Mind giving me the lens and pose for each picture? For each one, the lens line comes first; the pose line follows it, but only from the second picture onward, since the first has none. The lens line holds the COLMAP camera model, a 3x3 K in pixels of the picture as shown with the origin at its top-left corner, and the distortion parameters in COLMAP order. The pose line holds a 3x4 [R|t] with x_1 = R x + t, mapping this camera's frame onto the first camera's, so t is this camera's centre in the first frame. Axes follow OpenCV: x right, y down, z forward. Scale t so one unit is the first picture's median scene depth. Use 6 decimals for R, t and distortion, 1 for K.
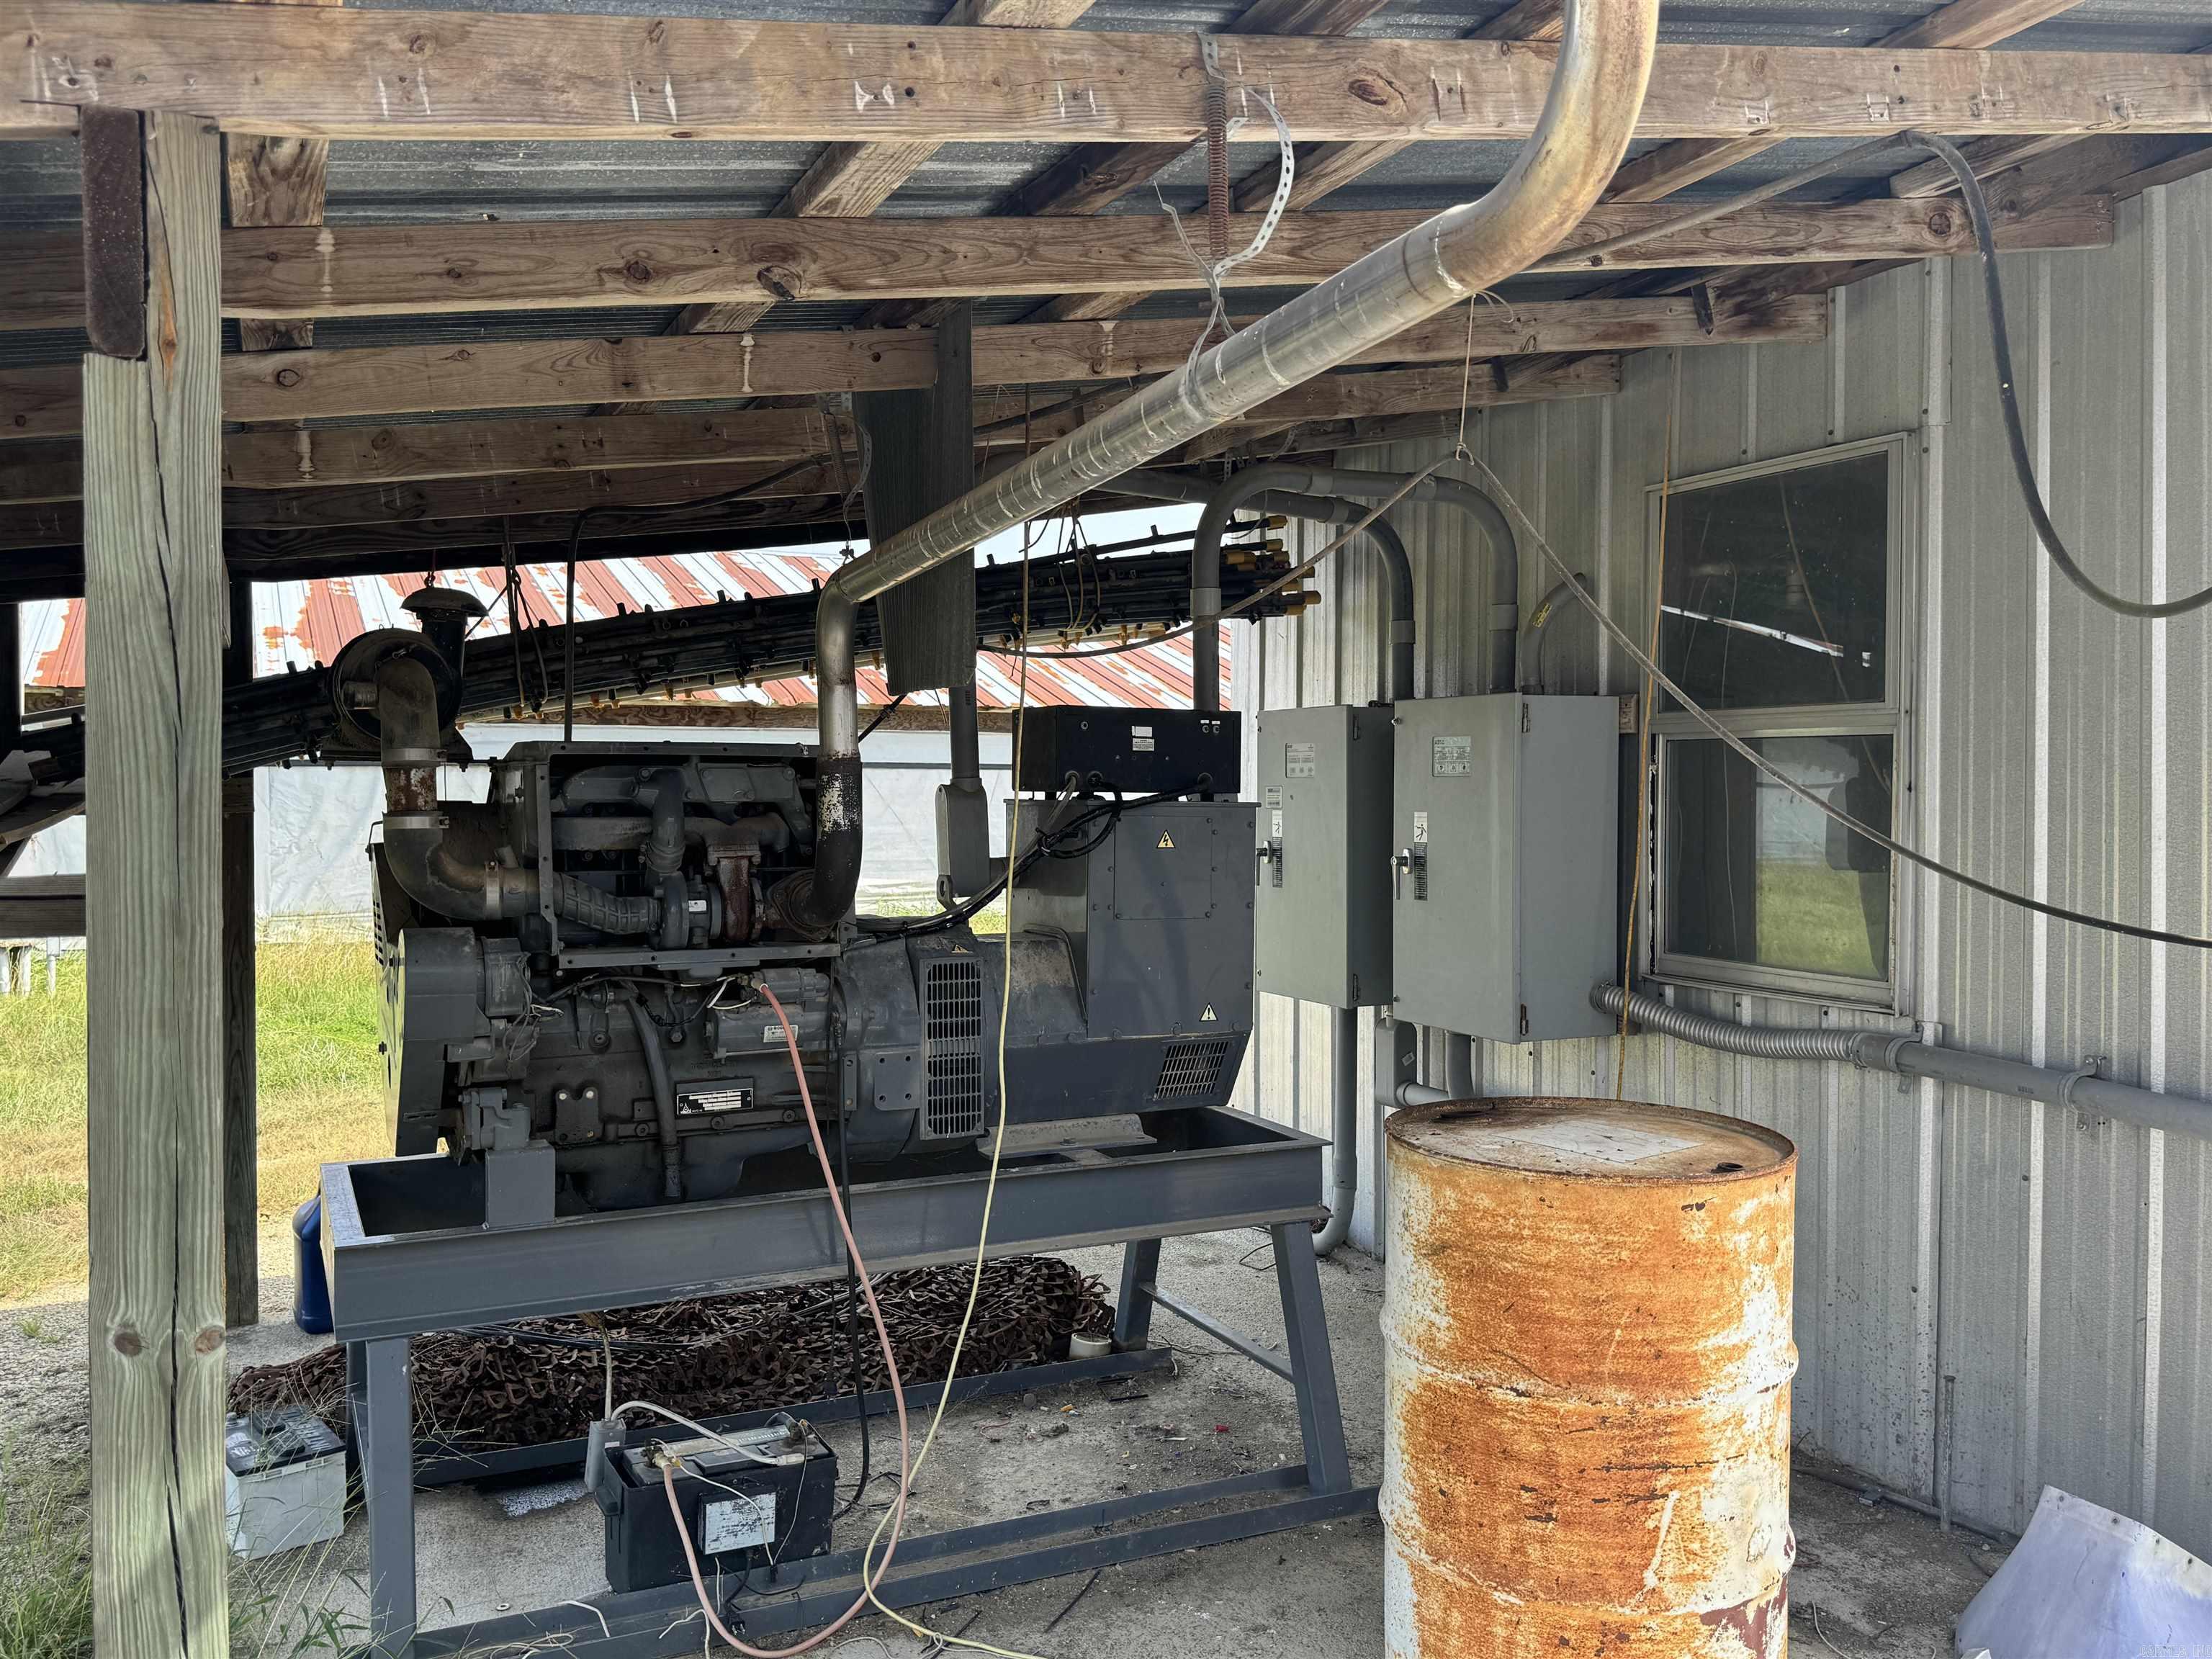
lens RADIAL K [[1749.4, 0, 1106.0], [0, 1749.4, 829.5], [0, 0, 1]] dist [0.001130, 0.000549]
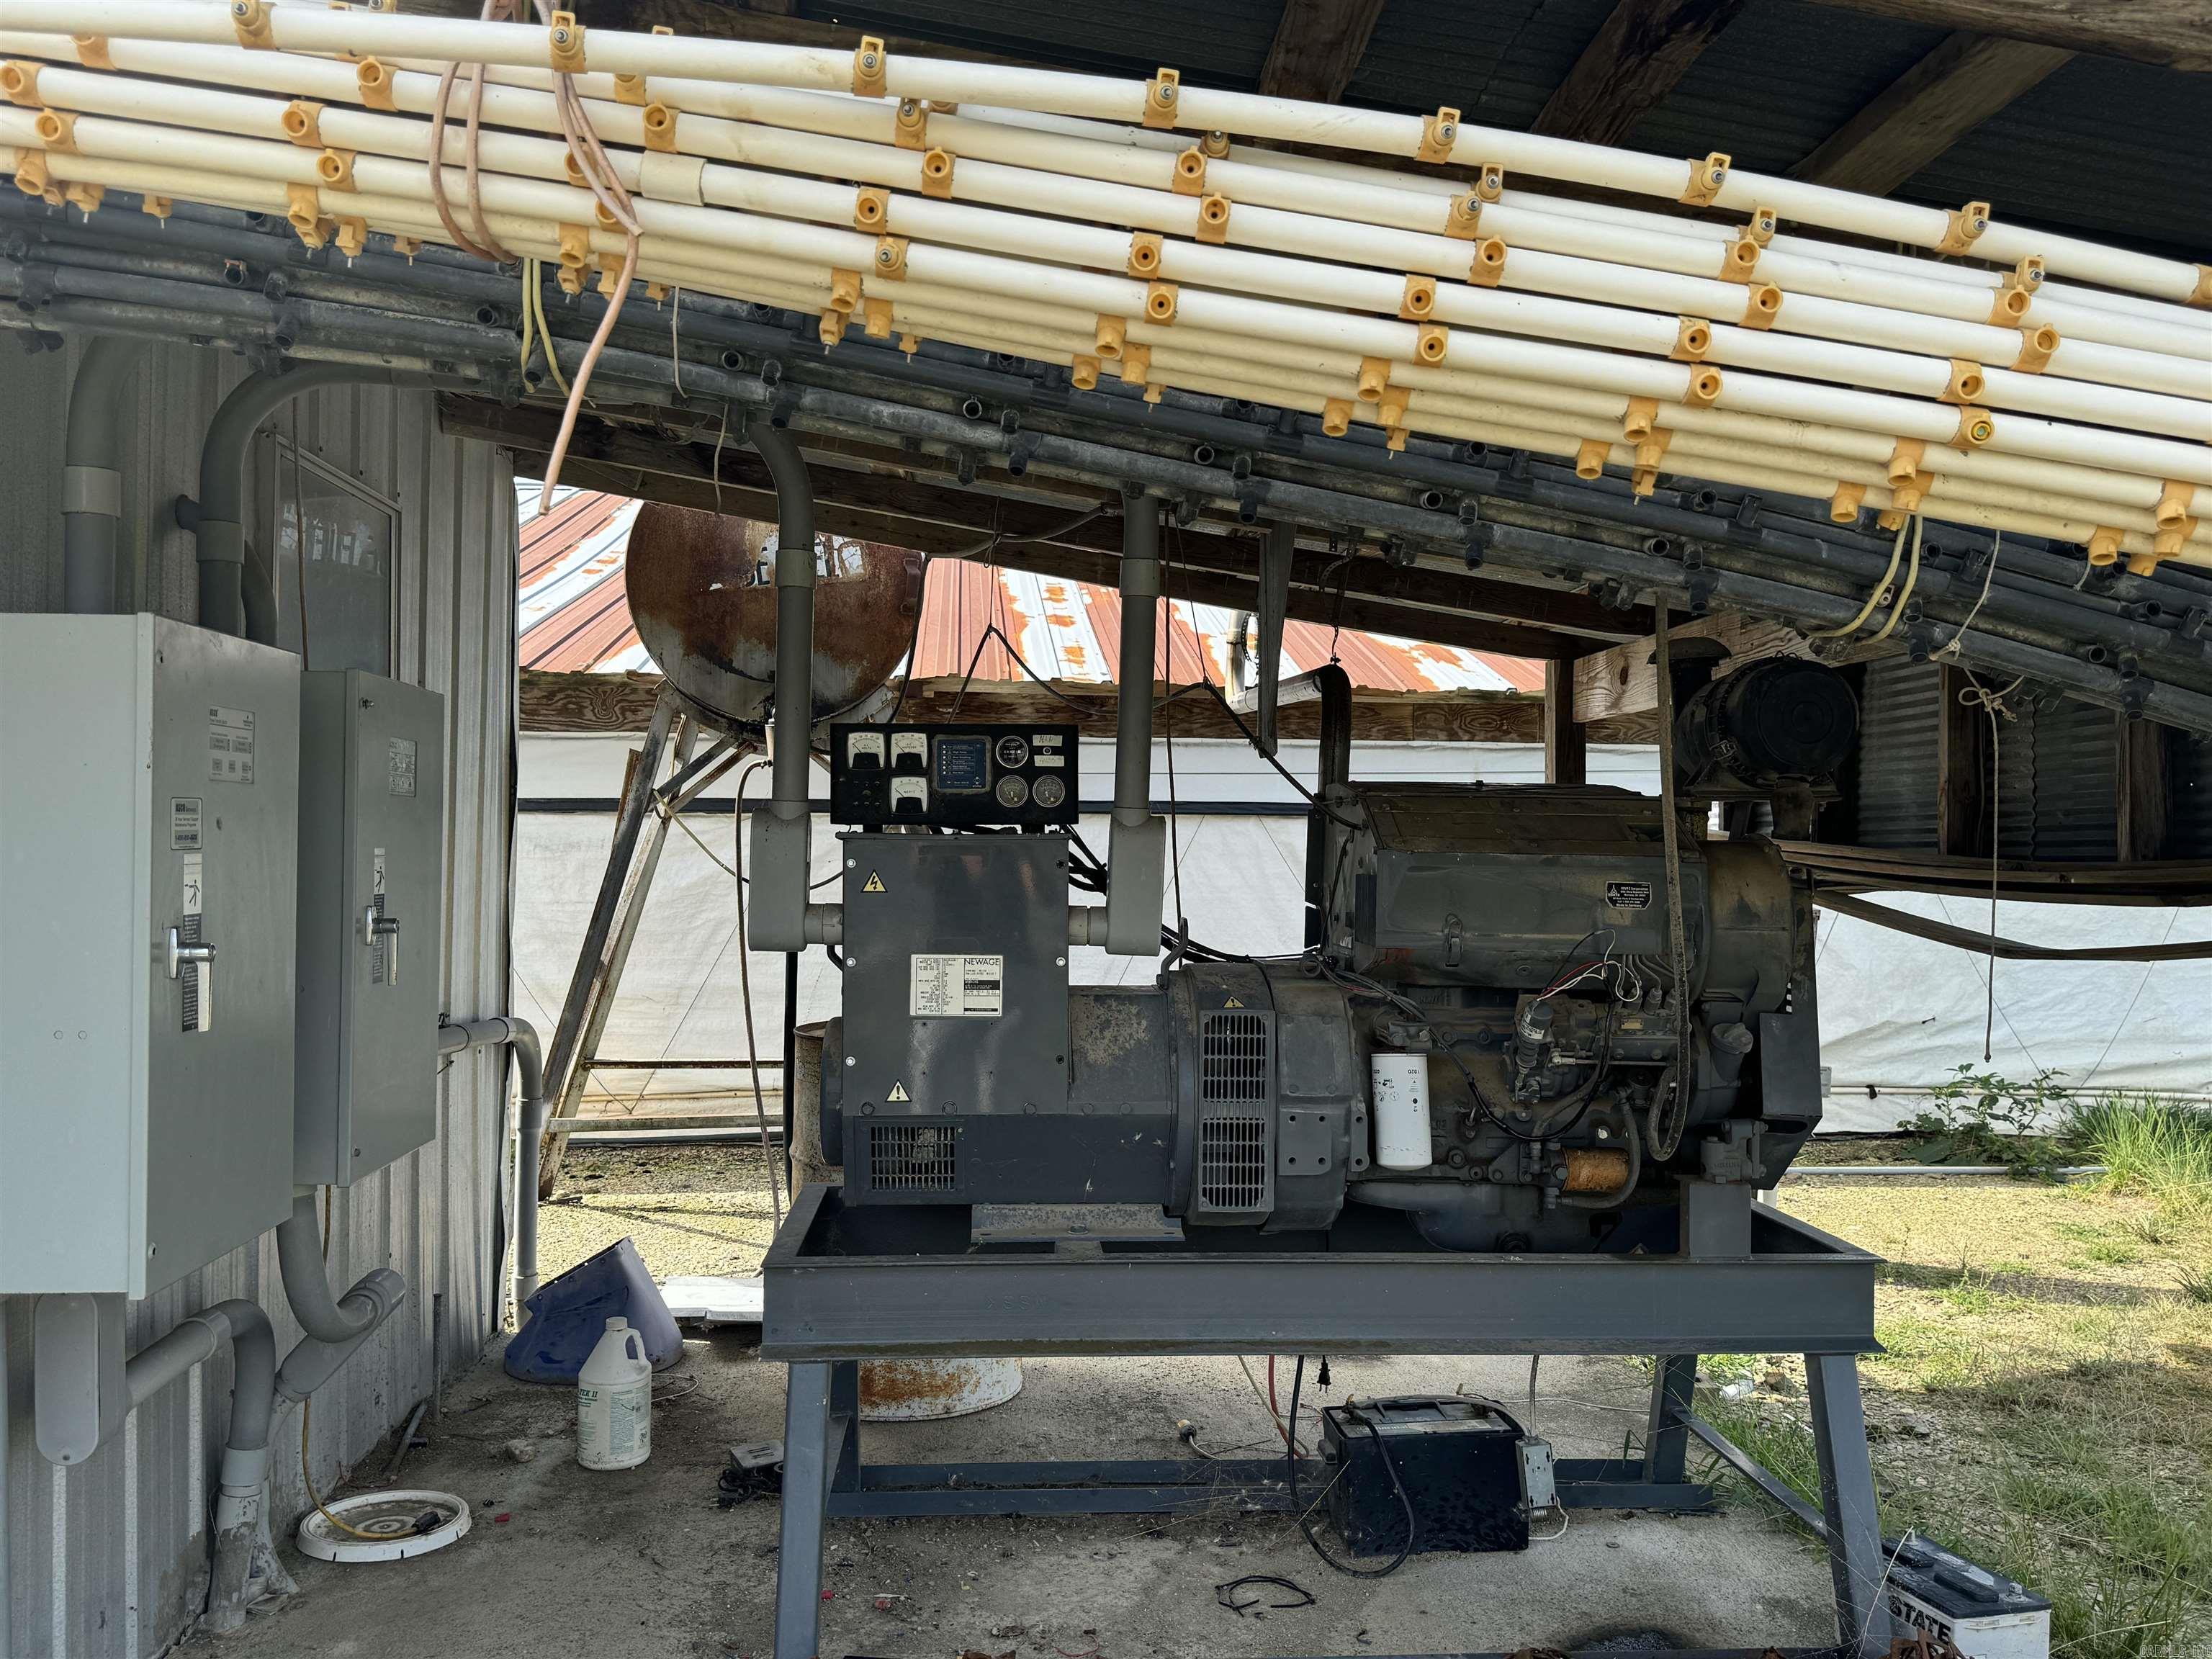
lens RADIAL K [[1749.4, 0, 1106.0], [0, 1749.4, 829.5], [0, 0, 1]] dist [0.001130, 0.000549]
pose [[-0.929655, -0.013712, 0.368176, -0.306521], [-0.006270, 0.999751, 0.021400, -0.031177], [-0.368378, 0.017586, -0.929510, 1.475912]]
